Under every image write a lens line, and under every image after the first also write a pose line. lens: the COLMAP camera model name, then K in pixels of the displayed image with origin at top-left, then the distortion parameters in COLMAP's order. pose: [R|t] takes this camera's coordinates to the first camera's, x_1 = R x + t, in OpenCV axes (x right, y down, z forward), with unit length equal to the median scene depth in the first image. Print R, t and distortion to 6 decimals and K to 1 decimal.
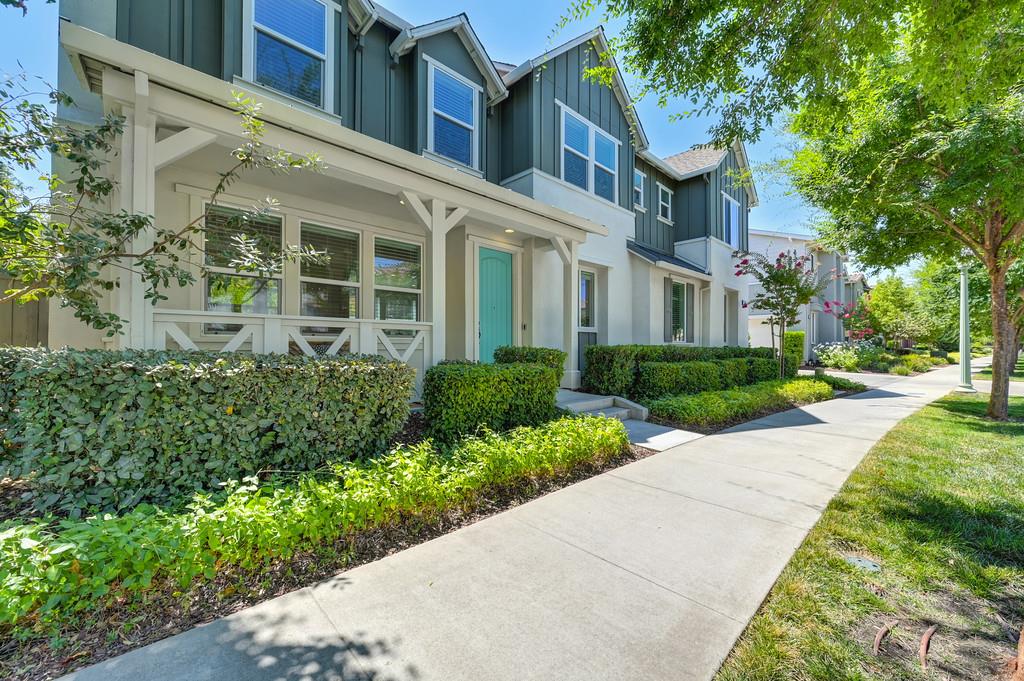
lens RADIAL K [[386.3, 0, 512.0], [0, 386.3, 340.5], [0, 0, 1]] dist [0.001521, 0.000641]
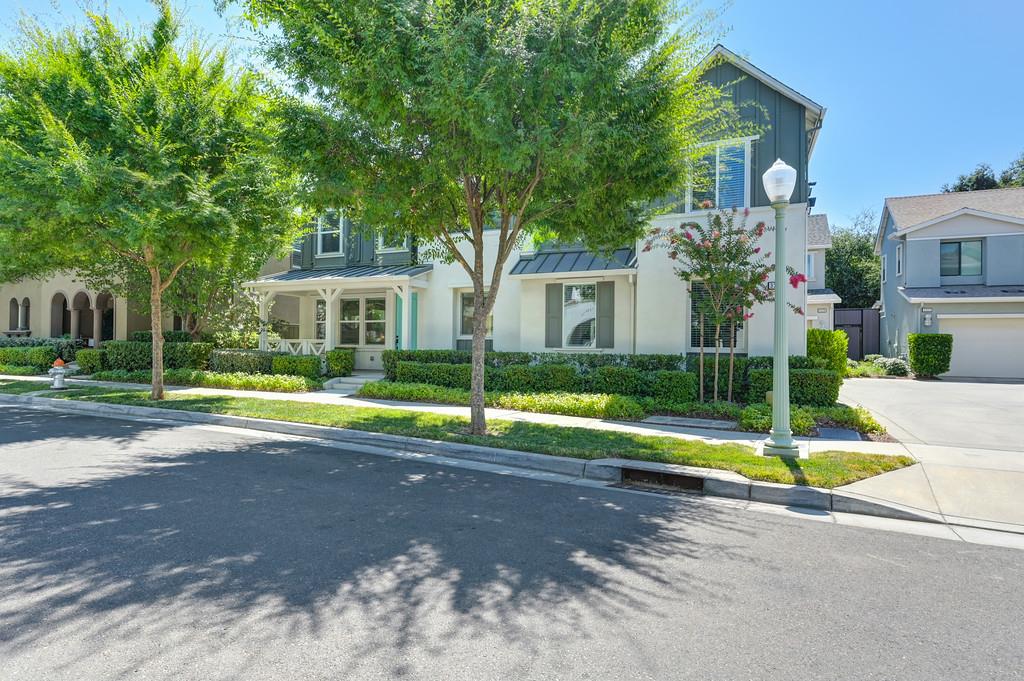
lens RADIAL K [[536.1, 0, 512.0], [0, 536.1, 340.5], [0, 0, 1]] dist [0.002506, -0.000051]
pose [[0.407714, -0.004228, -0.913100, 2.045833], [0.005248, 0.999984, -0.002286, -0.016774], [0.913094, -0.003860, 0.407730, 0.418751]]
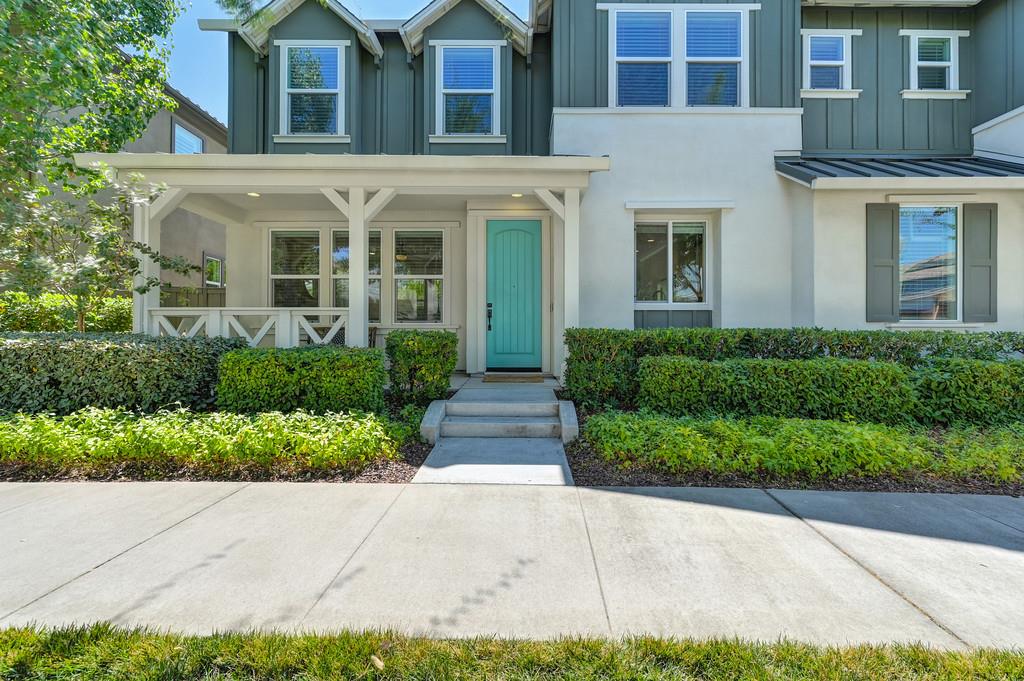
lens RADIAL K [[395.3, 0, 512.2], [0, 395.3, 328.5], [0, 0, 1]] dist [-0.001640, 0.000059]
pose [[0.737015, -0.007442, -0.675835, 0.494275], [0.010400, 0.999946, 0.000330, 0.007998], [0.675796, -0.007272, 0.737053, 0.305143]]
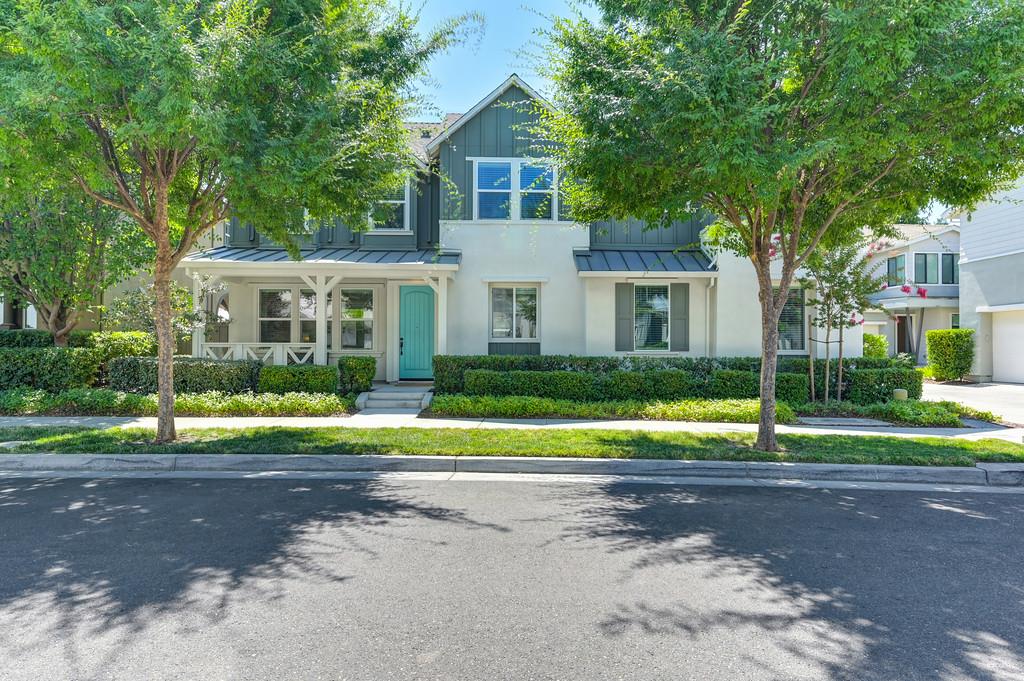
lens RADIAL K [[536.1, 0, 512.0], [0, 536.1, 340.5], [0, 0, 1]] dist [0.002506, -0.000051]
pose [[0.763881, -0.008003, -0.645308, 1.302191], [0.007524, 0.999966, -0.003496, -0.026058], [0.645314, -0.002185, 0.763915, -0.221676]]
